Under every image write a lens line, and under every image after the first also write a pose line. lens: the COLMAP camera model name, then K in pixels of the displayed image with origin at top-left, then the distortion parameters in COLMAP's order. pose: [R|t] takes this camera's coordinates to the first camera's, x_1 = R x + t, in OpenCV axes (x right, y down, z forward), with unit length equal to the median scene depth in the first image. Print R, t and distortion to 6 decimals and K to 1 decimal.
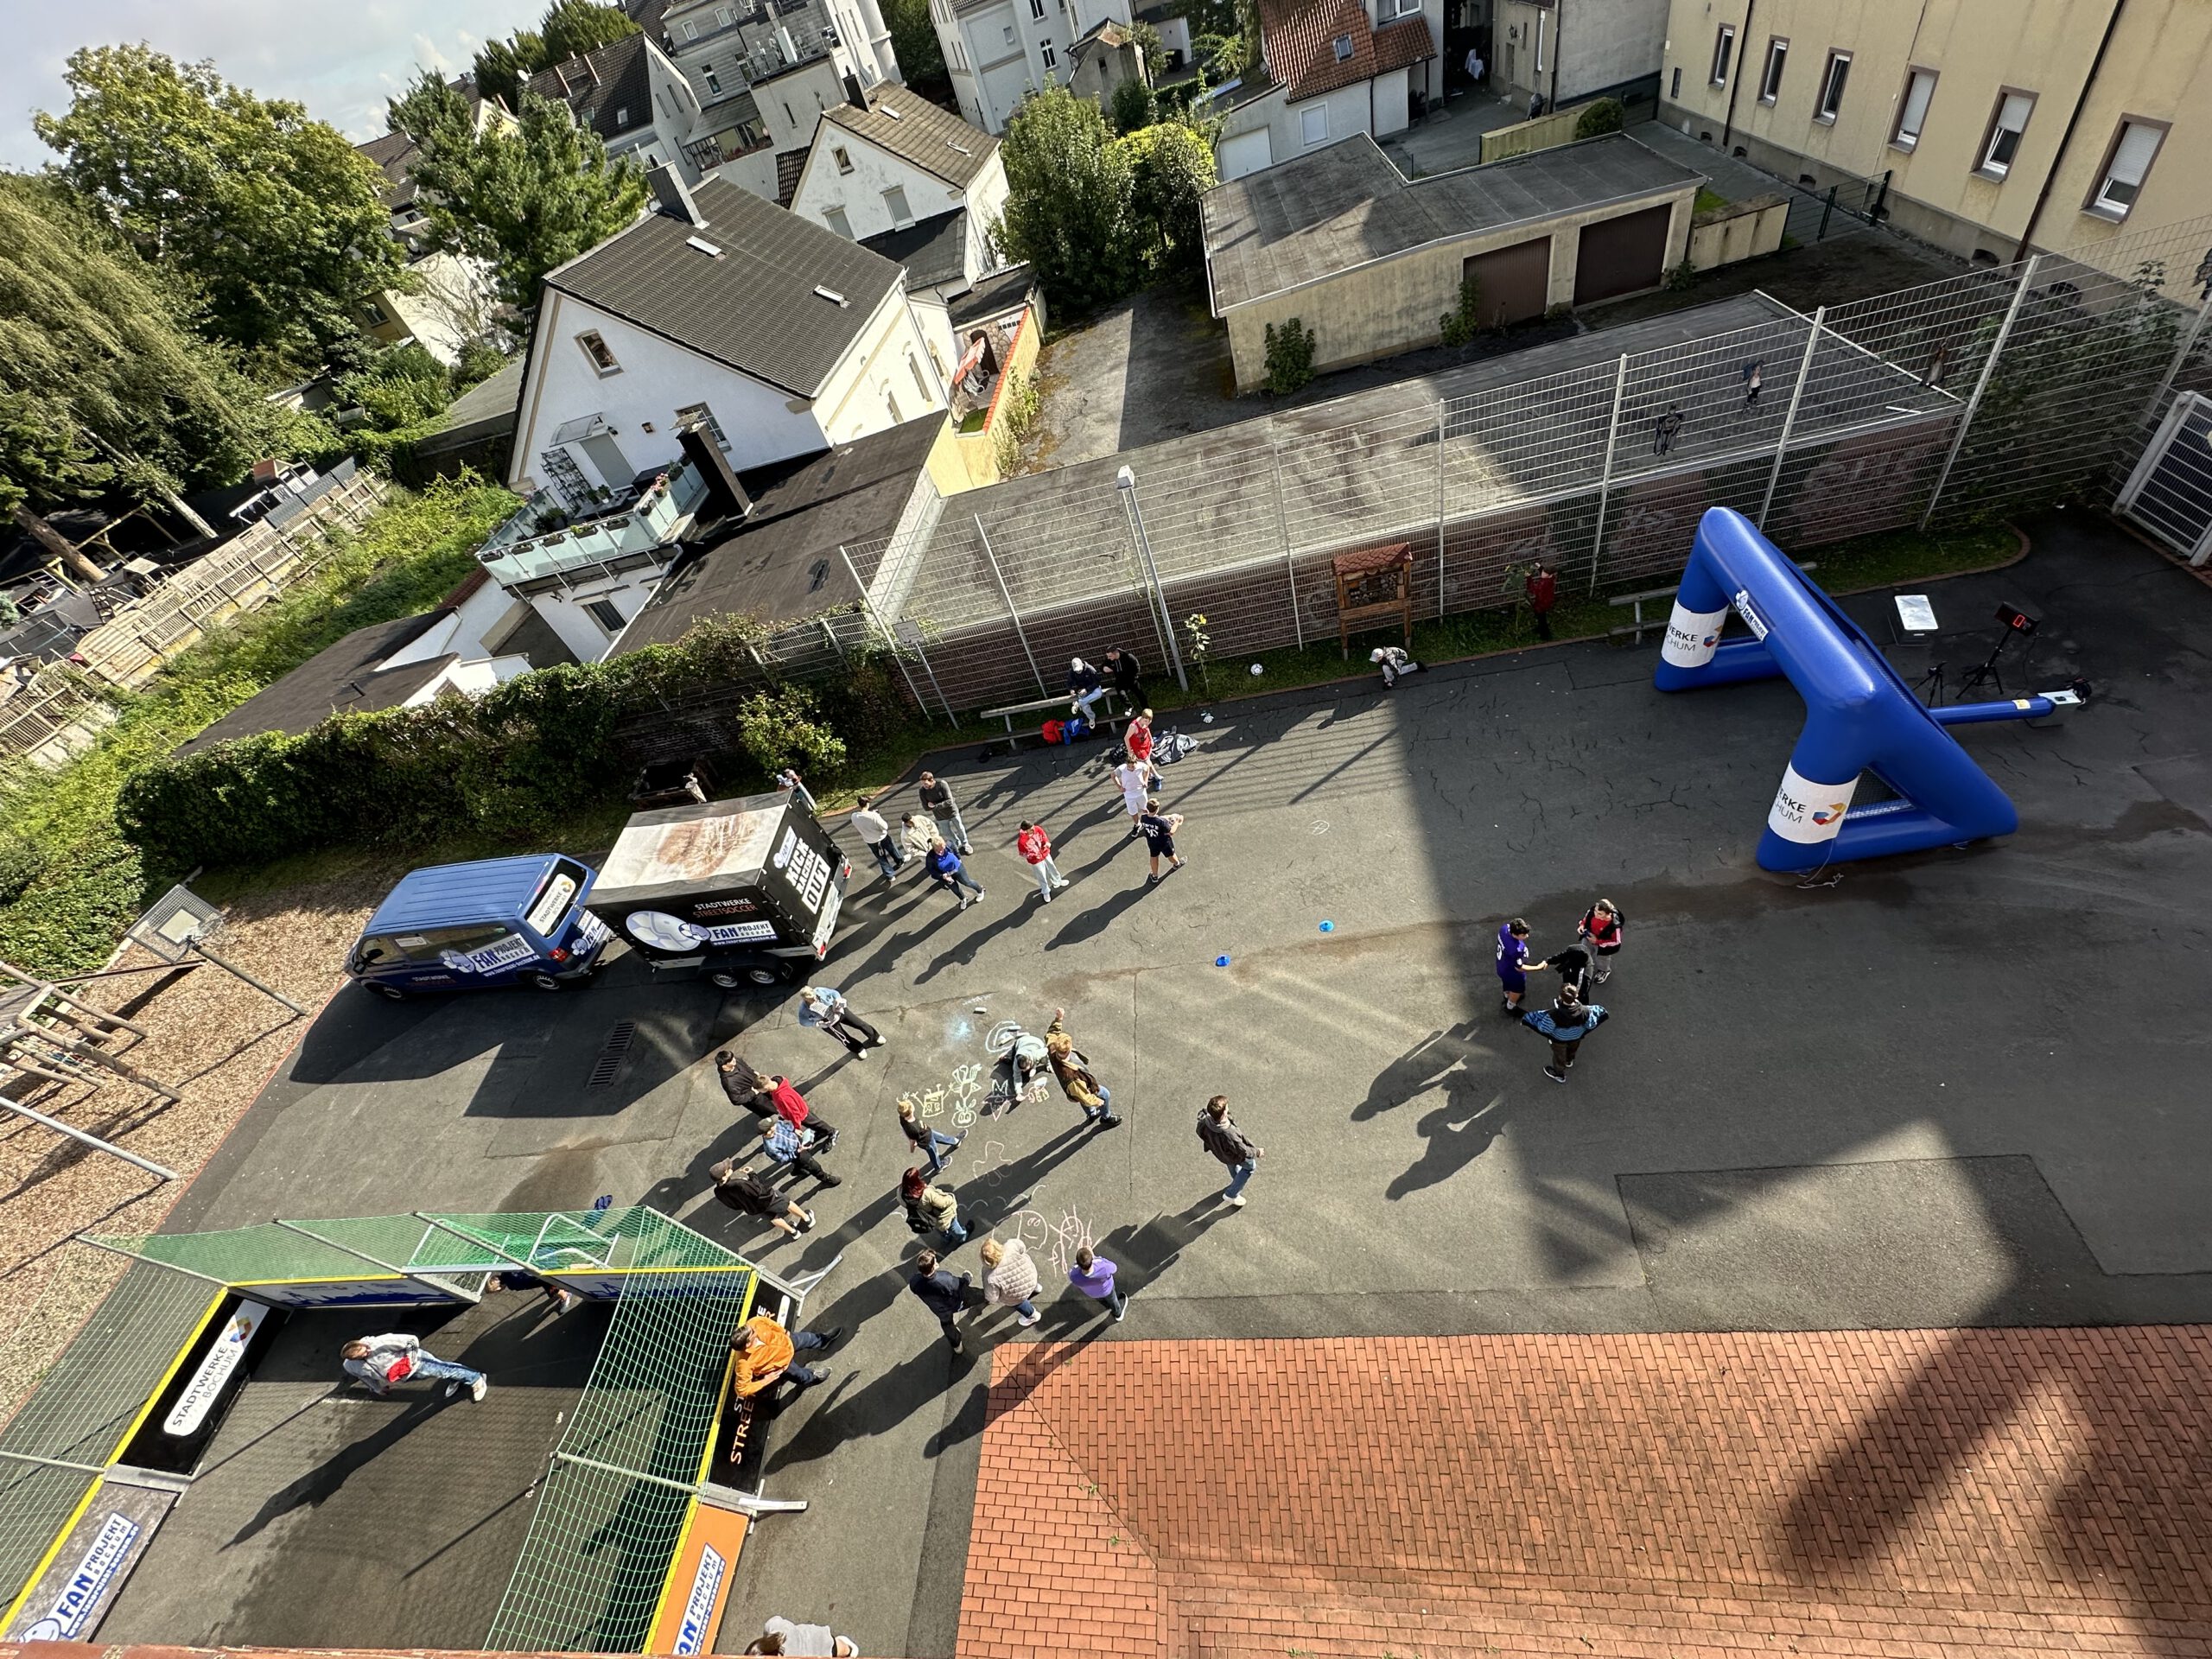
lens RADIAL K [[879.1, 0, 1106.0], [0, 879.1, 829.5], [0, 0, 1]] dist [0.001237, 0.000061]
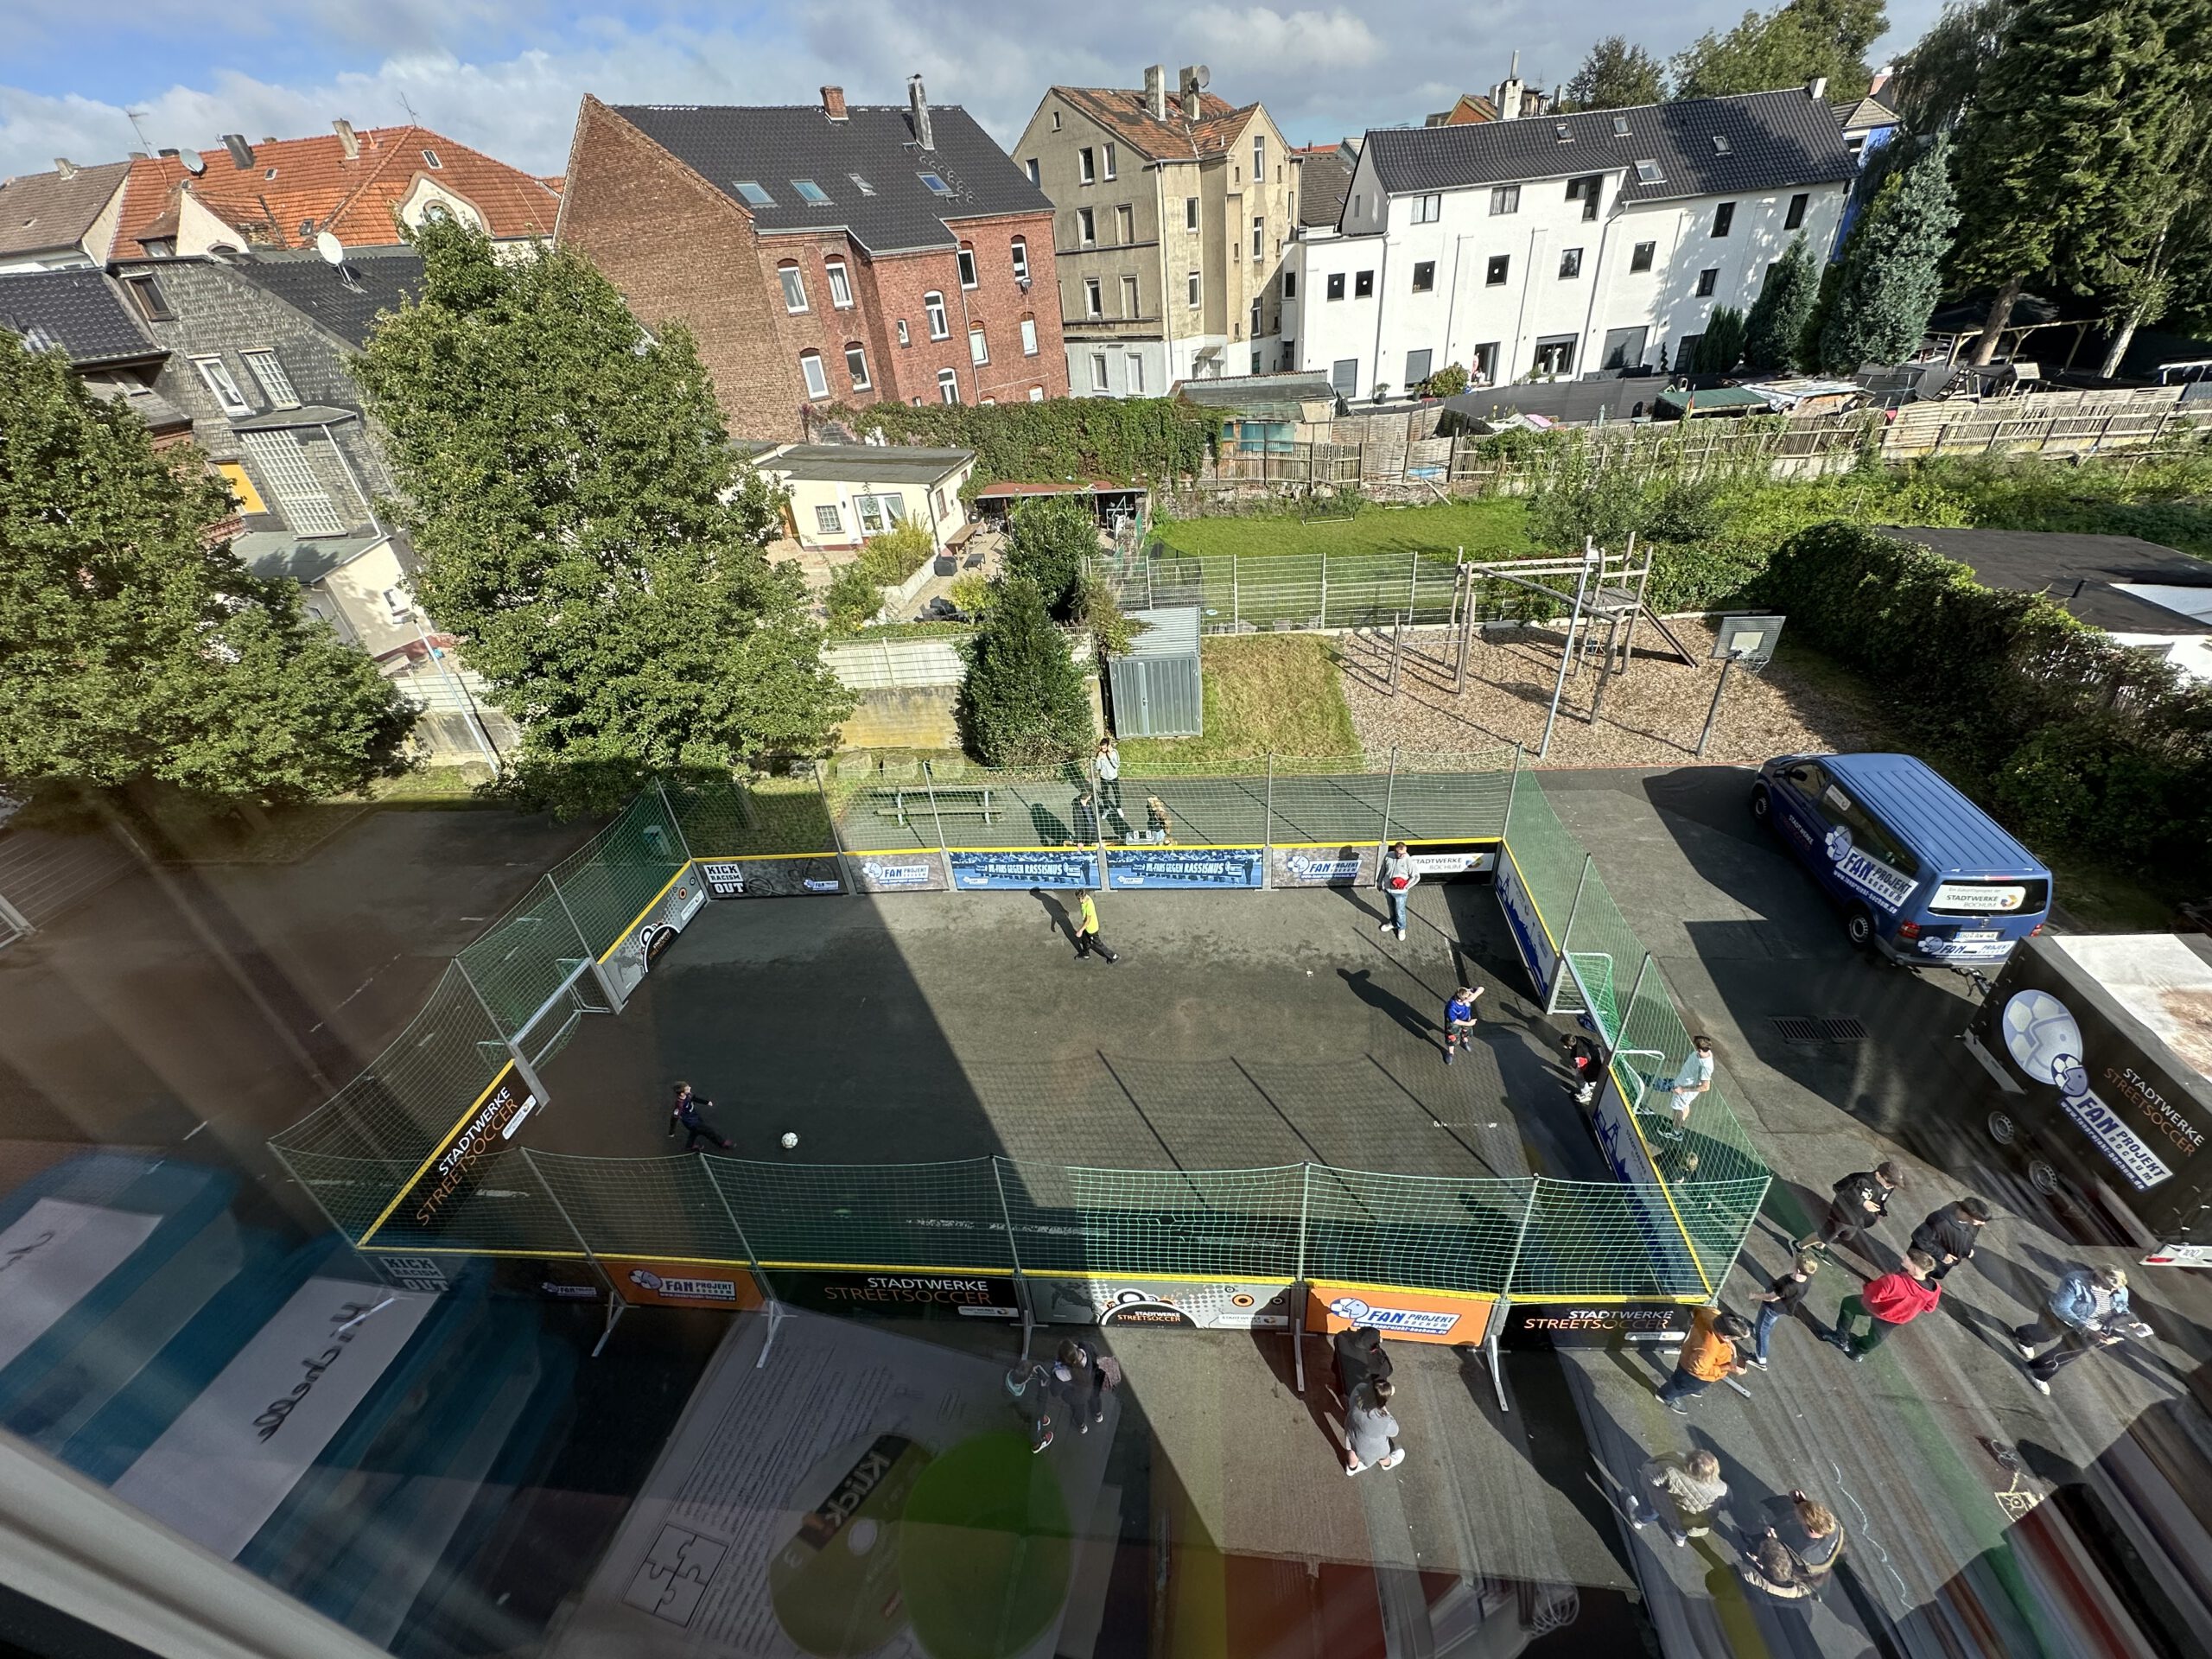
lens RADIAL K [[879.1, 0, 1106.0], [0, 879.1, 829.5], [0, 0, 1]] dist [0.001237, 0.000061]
pose [[-0.019882, 0.757383, -0.652668, -0.113919], [-0.651793, 0.485188, 0.582888, 0.105138], [0.758136, 0.436994, 0.484011, -0.065456]]
